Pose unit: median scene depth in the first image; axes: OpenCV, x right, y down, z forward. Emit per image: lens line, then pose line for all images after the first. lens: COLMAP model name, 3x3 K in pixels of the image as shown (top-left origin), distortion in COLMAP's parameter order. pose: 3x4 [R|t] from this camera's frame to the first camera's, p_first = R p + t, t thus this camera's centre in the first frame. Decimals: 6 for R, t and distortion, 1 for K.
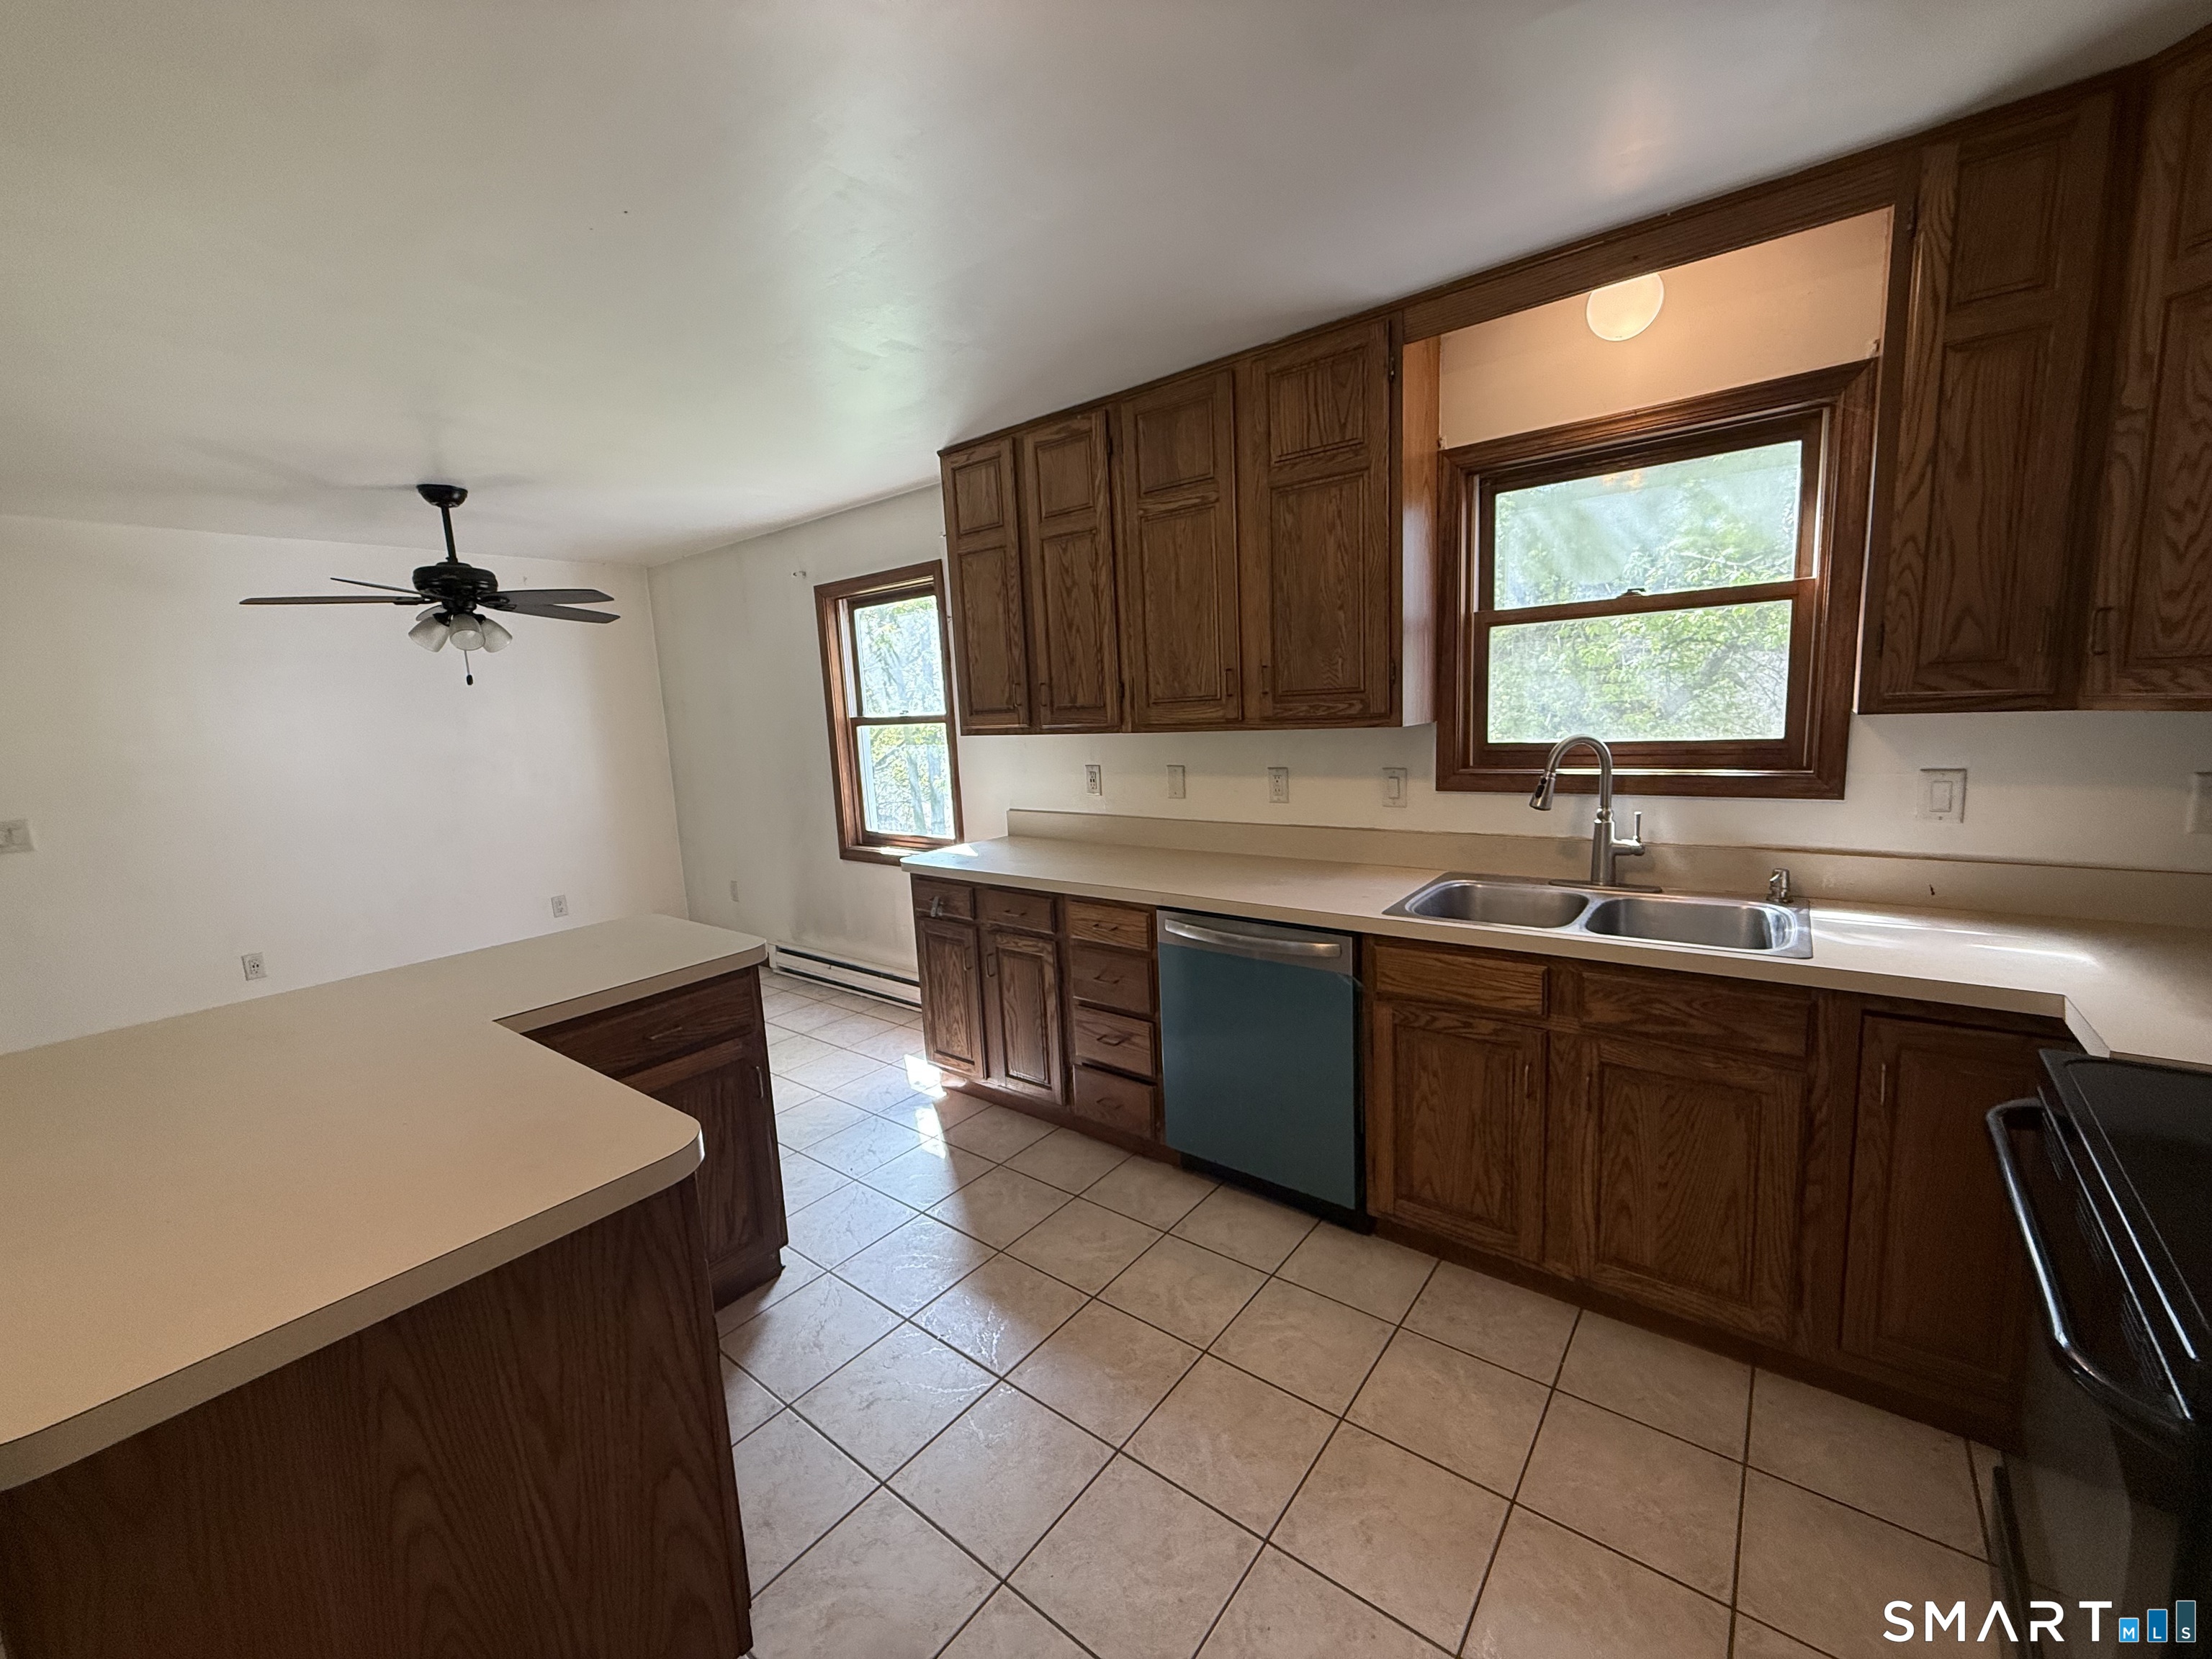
lens RADIAL K [[882.0, 0, 1096.8], [0, 882.0, 828.9], [0, 0, 1]] dist [-0.000552, -0.000251]
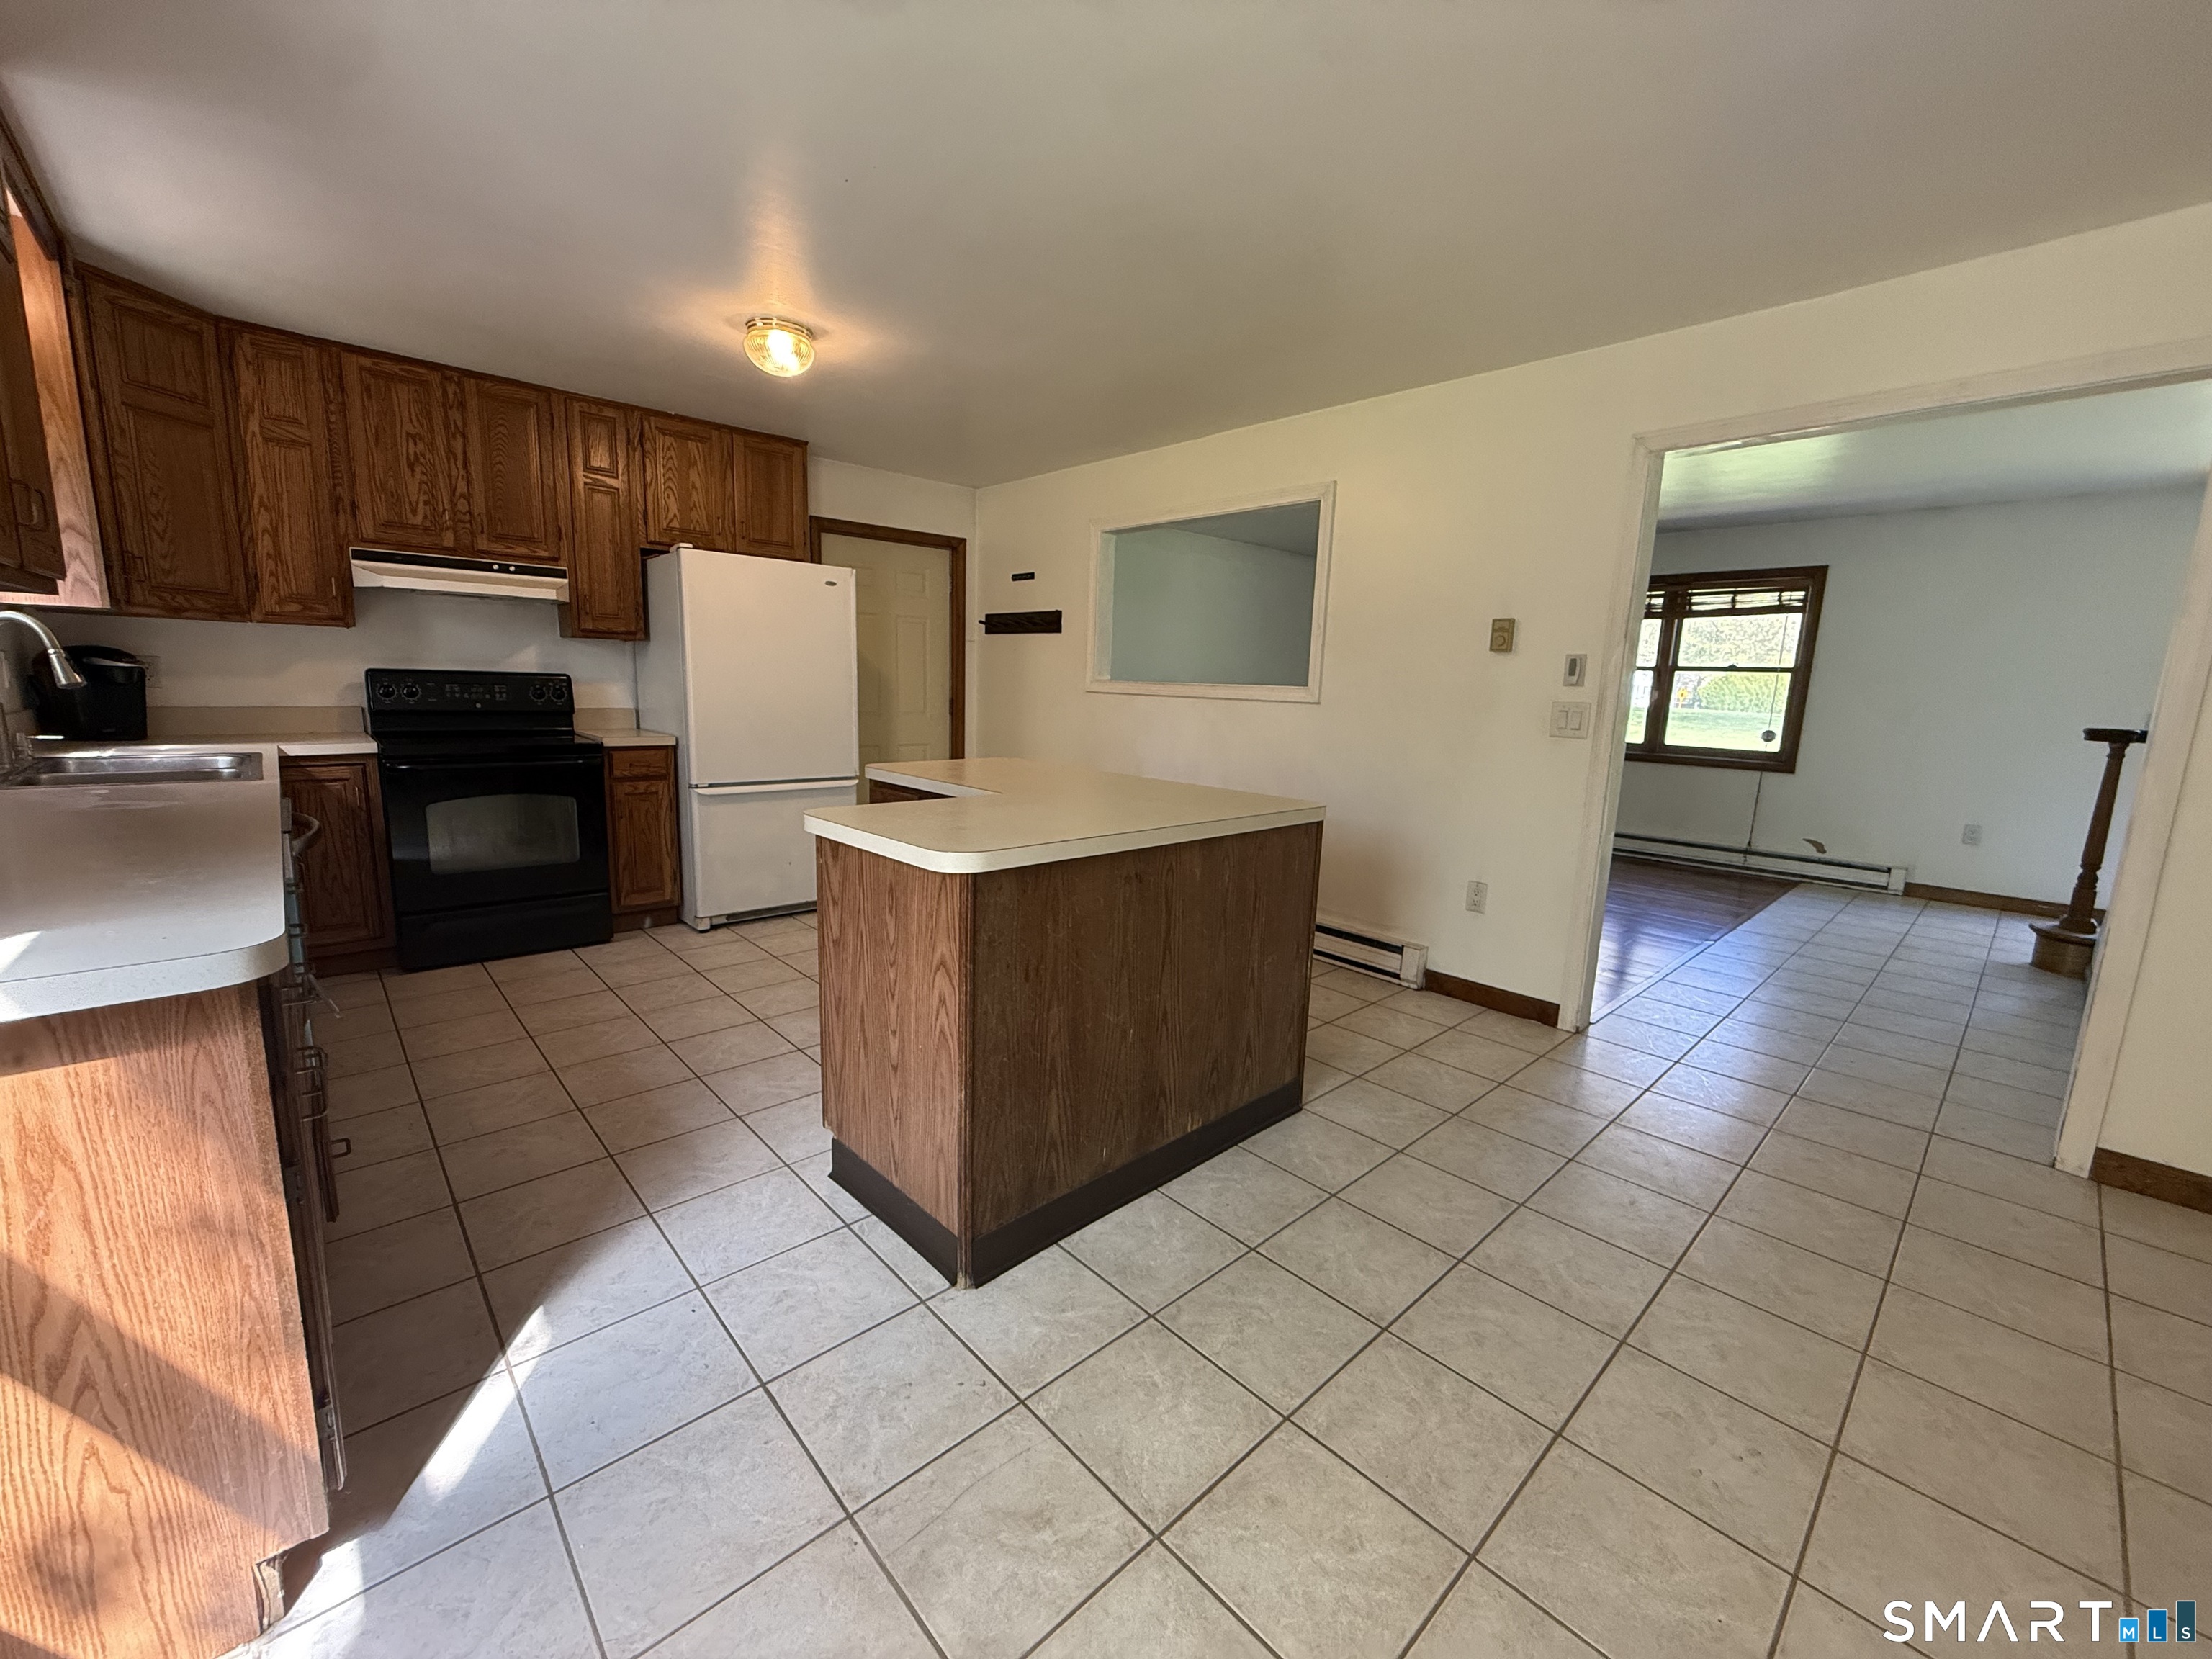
lens RADIAL K [[882.0, 0, 1096.8], [0, 882.0, 828.9], [0, 0, 1]] dist [-0.000552, -0.000251]
pose [[-0.988081, -0.005447, 0.153837, -0.614095], [0.041279, 0.953394, 0.298891, -0.090264], [-0.148296, 0.301678, -0.941806, 1.371609]]
